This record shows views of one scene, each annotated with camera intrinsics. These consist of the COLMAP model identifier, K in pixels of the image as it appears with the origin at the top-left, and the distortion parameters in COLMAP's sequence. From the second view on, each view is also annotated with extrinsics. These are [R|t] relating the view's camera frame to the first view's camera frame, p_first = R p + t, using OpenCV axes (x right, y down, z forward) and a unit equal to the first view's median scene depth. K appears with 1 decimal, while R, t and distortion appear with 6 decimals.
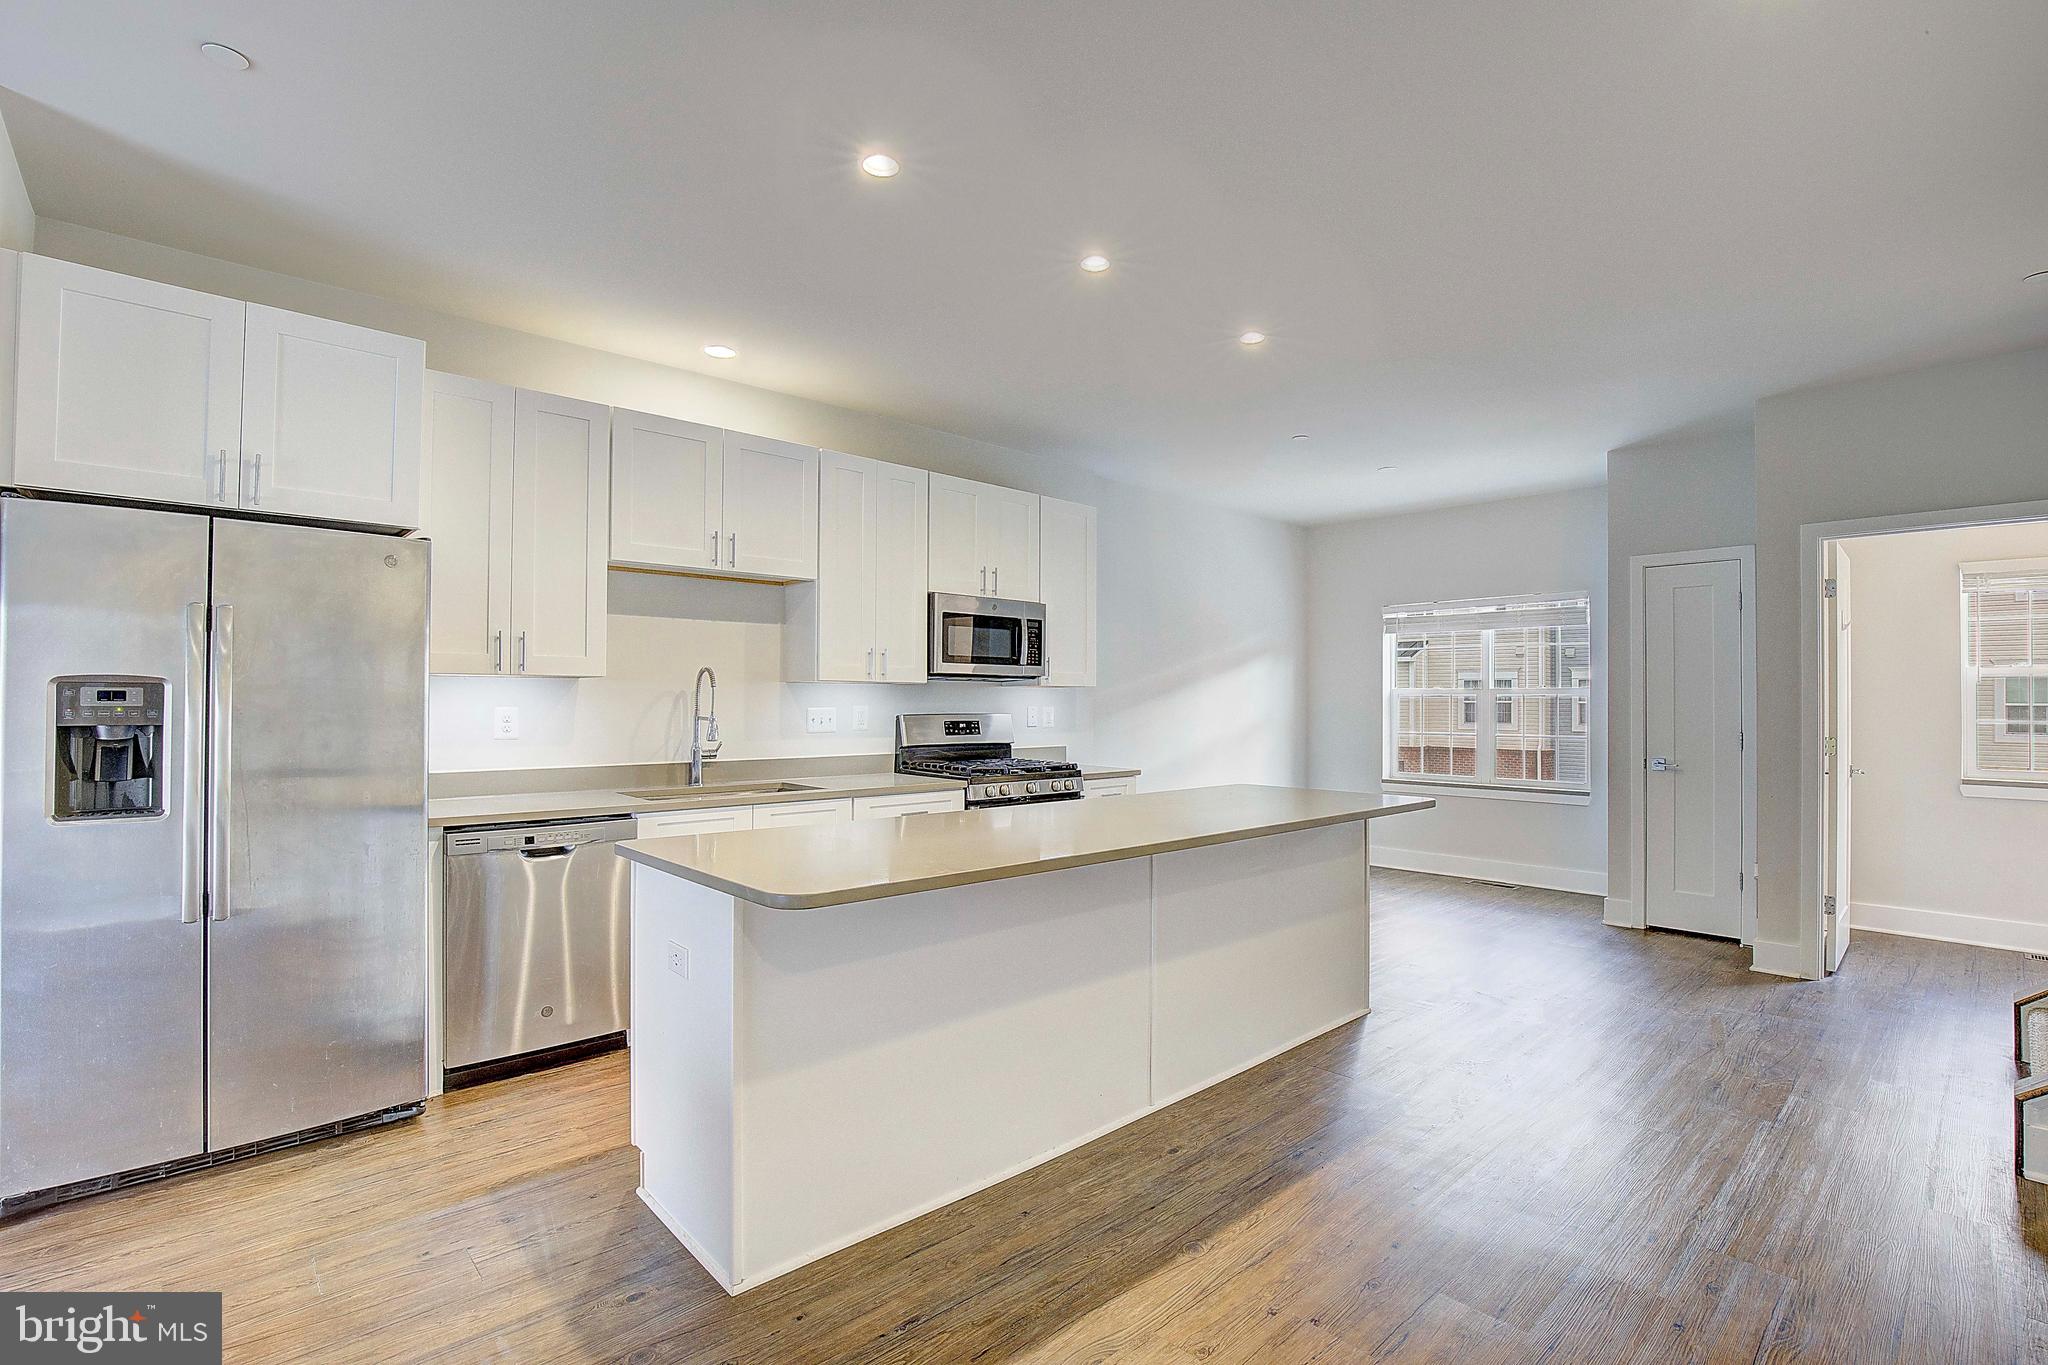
lens RADIAL K [[941.4, 0, 1025.7], [0, 941.4, 686.7], [0, 0, 1]] dist [-0.033836, 0.005940]
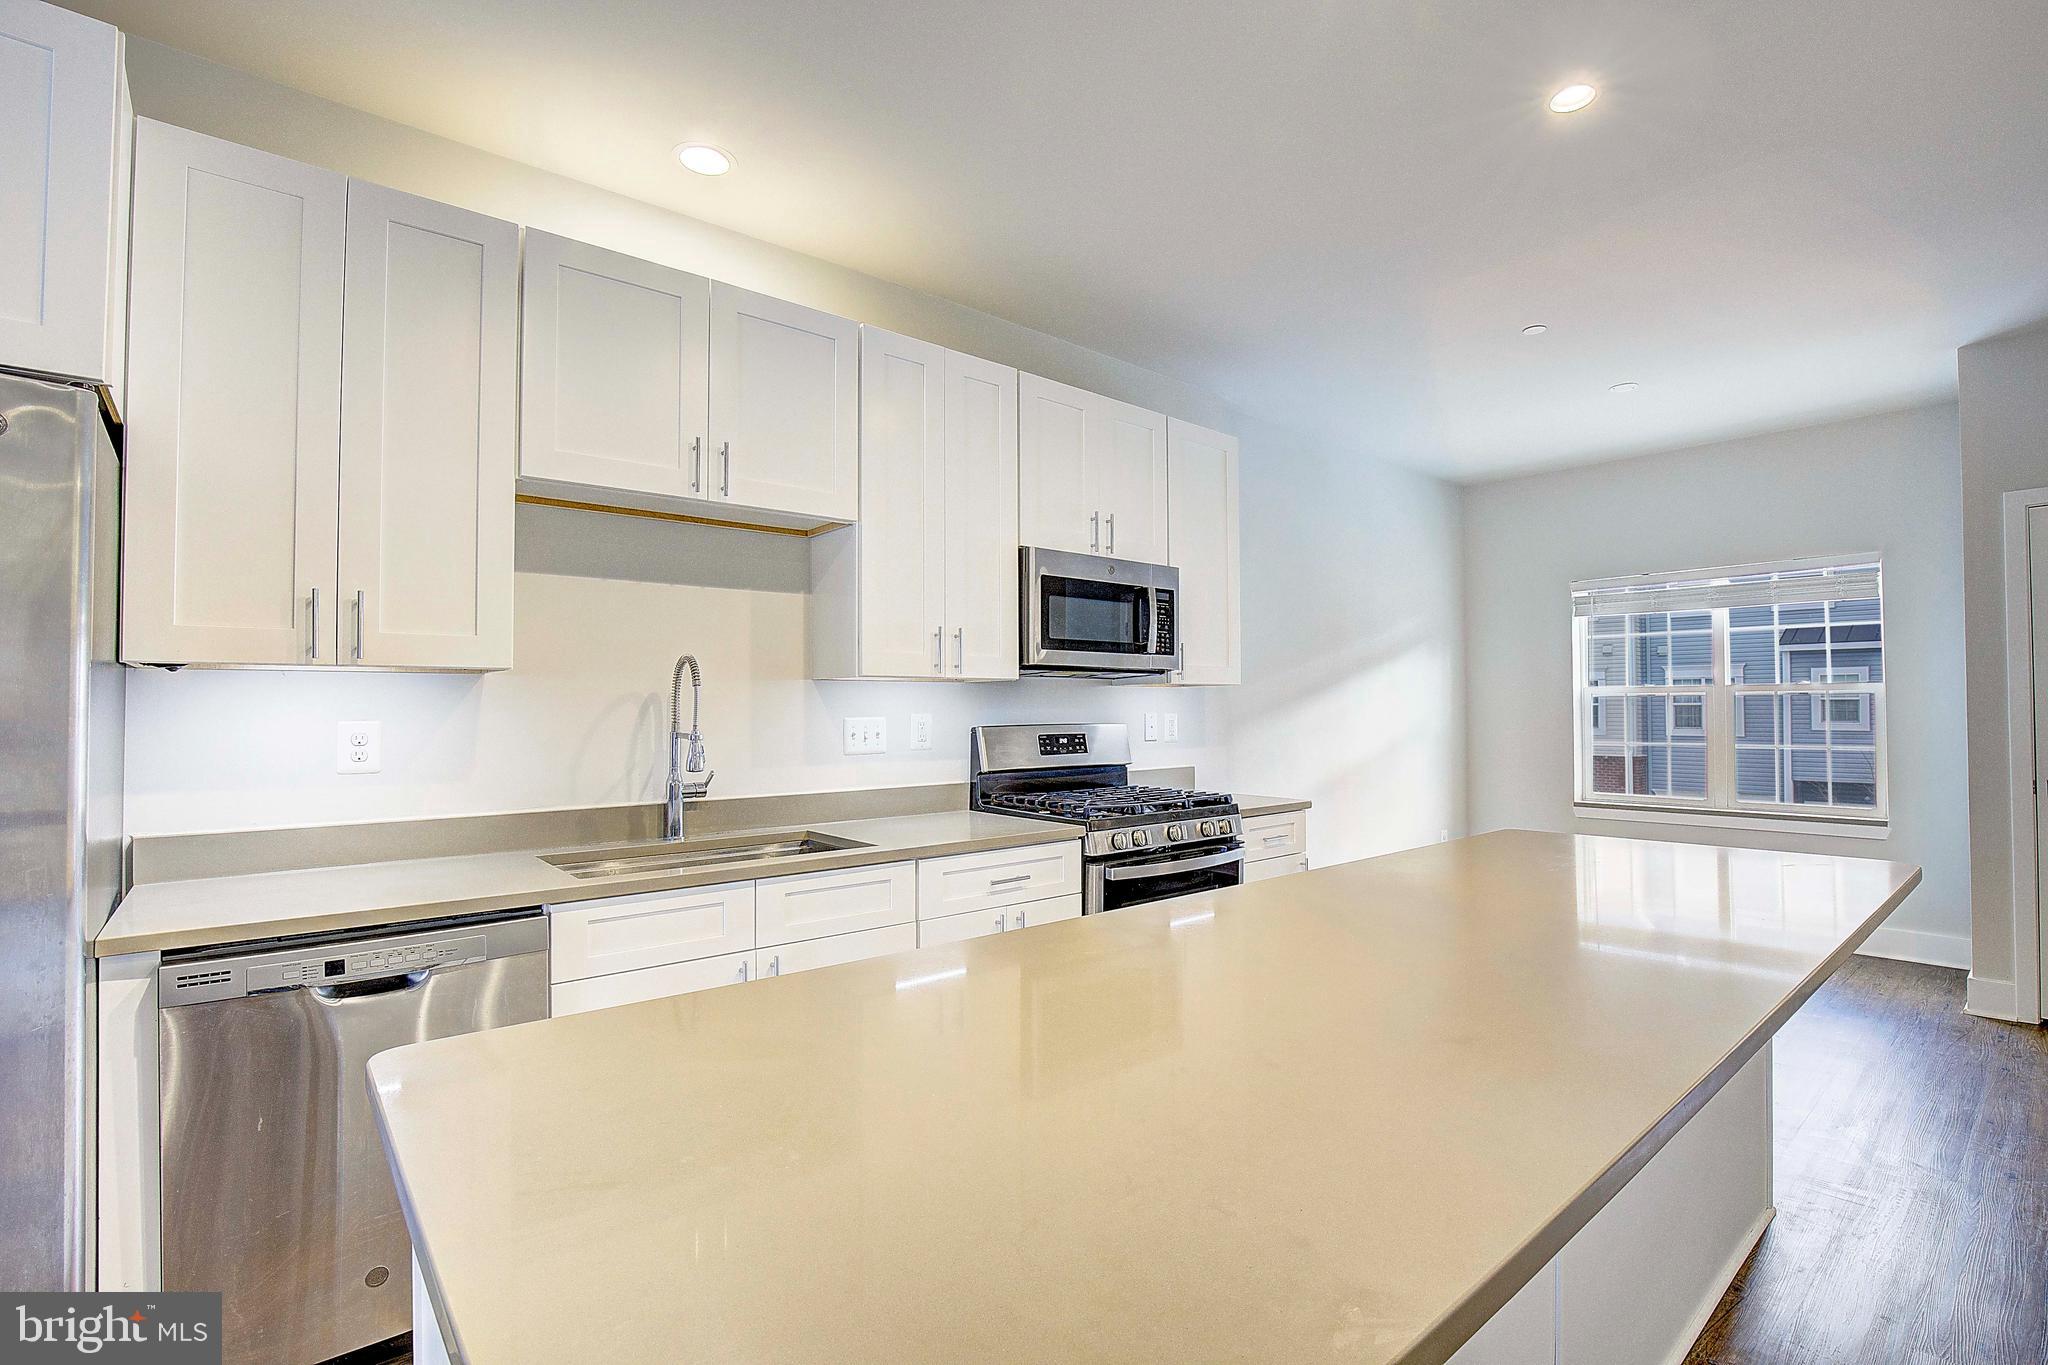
lens RADIAL K [[941.4, 0, 1026.5], [0, 941.4, 689.8], [0, 0, 1]] dist [-0.033836, 0.005940]
pose [[0.999225, -0.010181, -0.038012, -0.073393], [0.009980, 0.999935, -0.005466, 0.007172], [0.038065, 0.005083, 0.999262, 0.319365]]
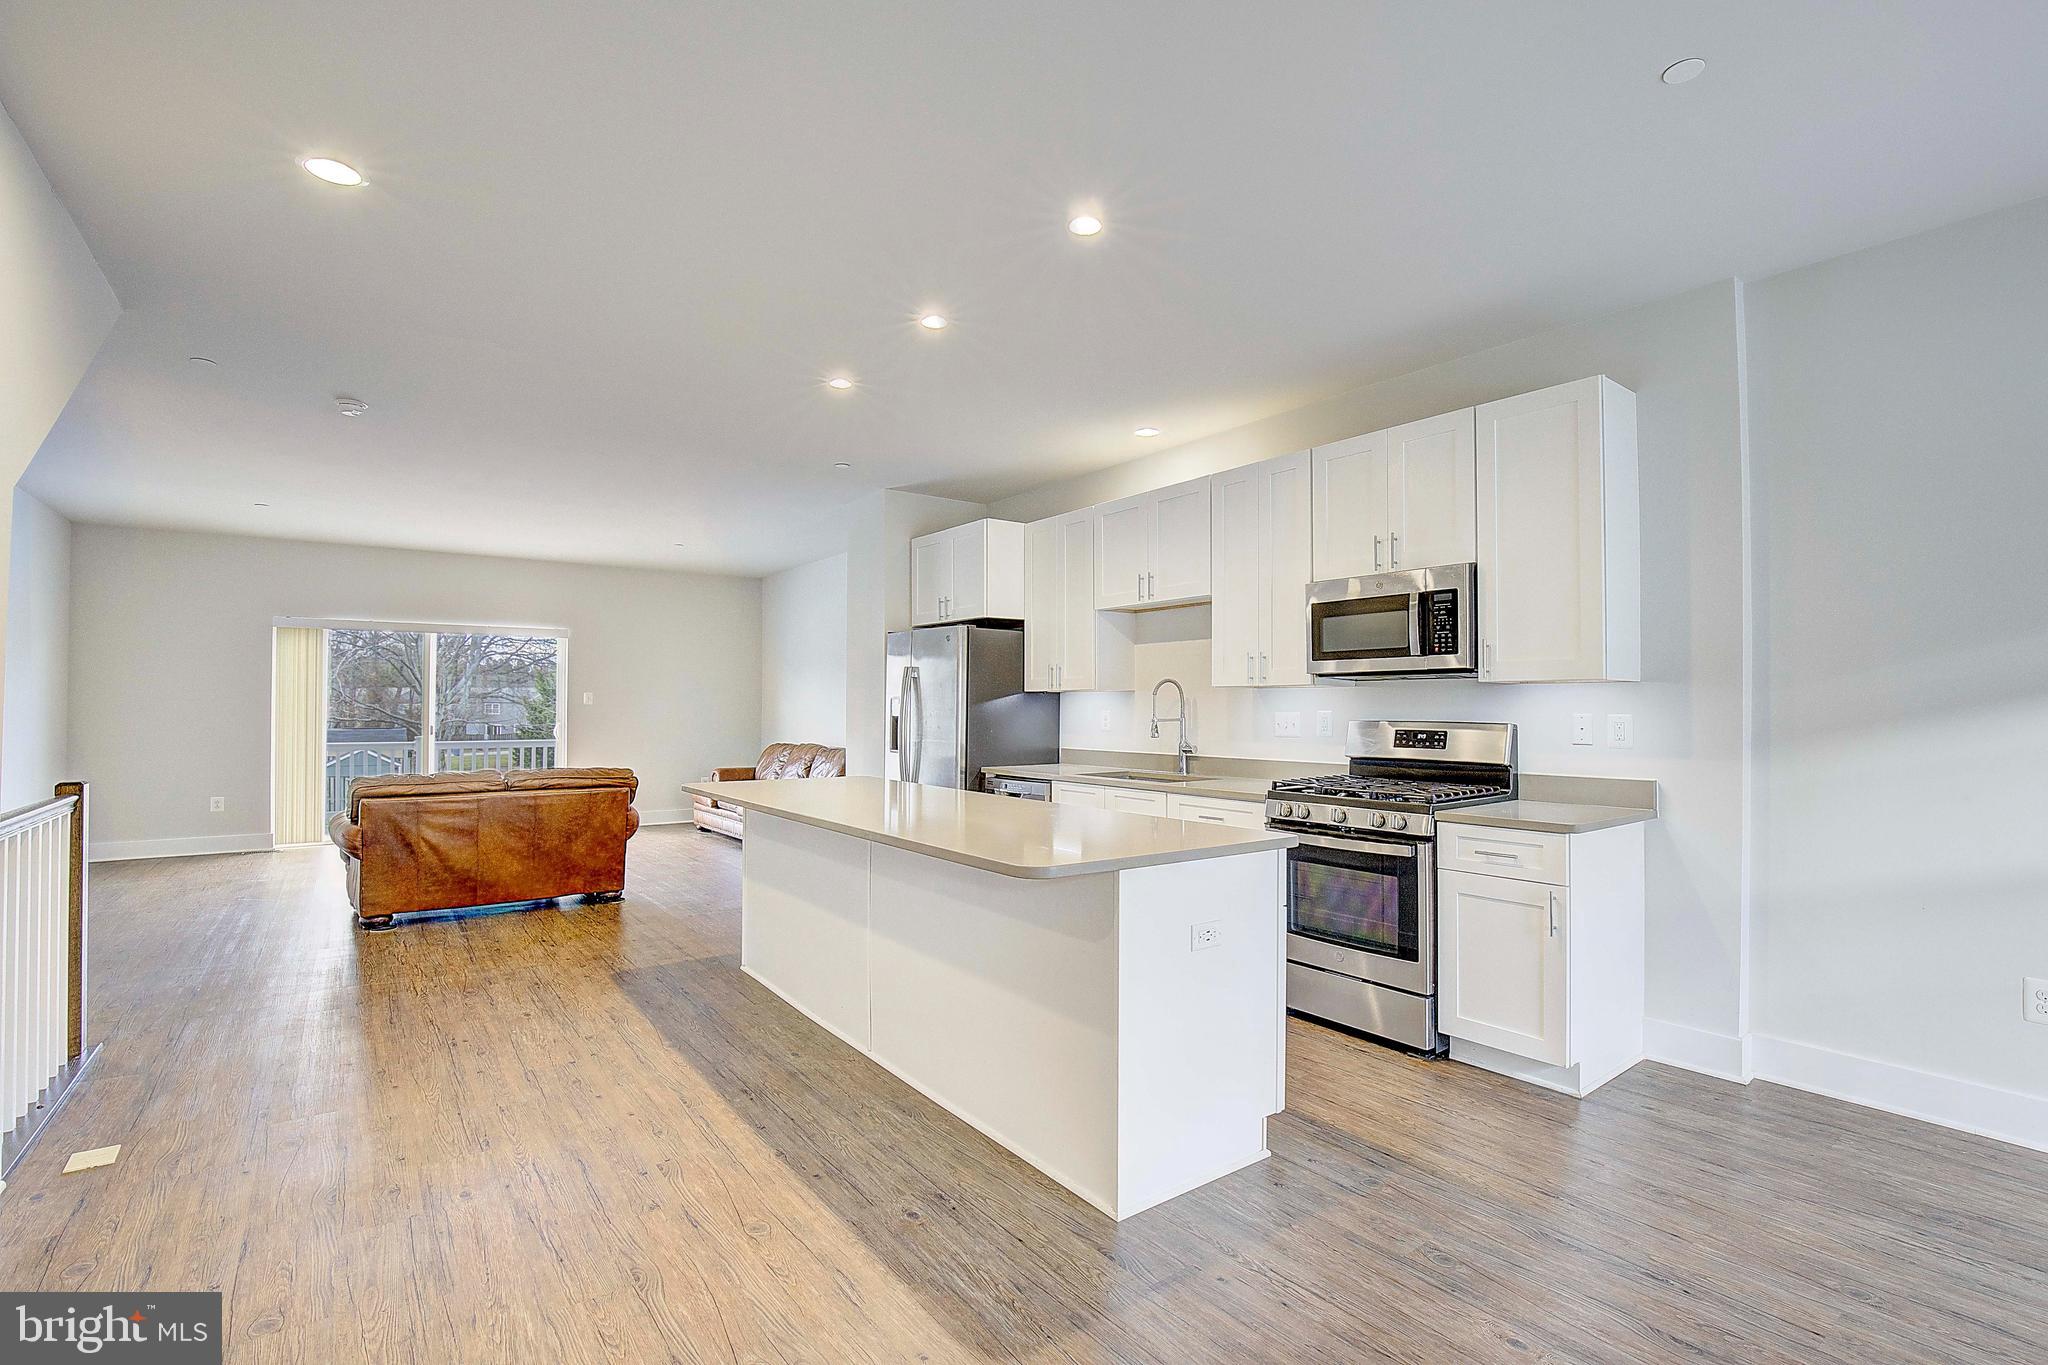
lens RADIAL K [[934.7, 0, 1055.5], [0, 934.7, 679.3], [0, 0, 1]] dist [-0.018436, -0.000297]
pose [[-0.090200, -0.035546, -0.995289, 0.795671], [0.011162, 0.999264, -0.036700, 0.020568], [0.995861, -0.014420, -0.089737, 0.833170]]
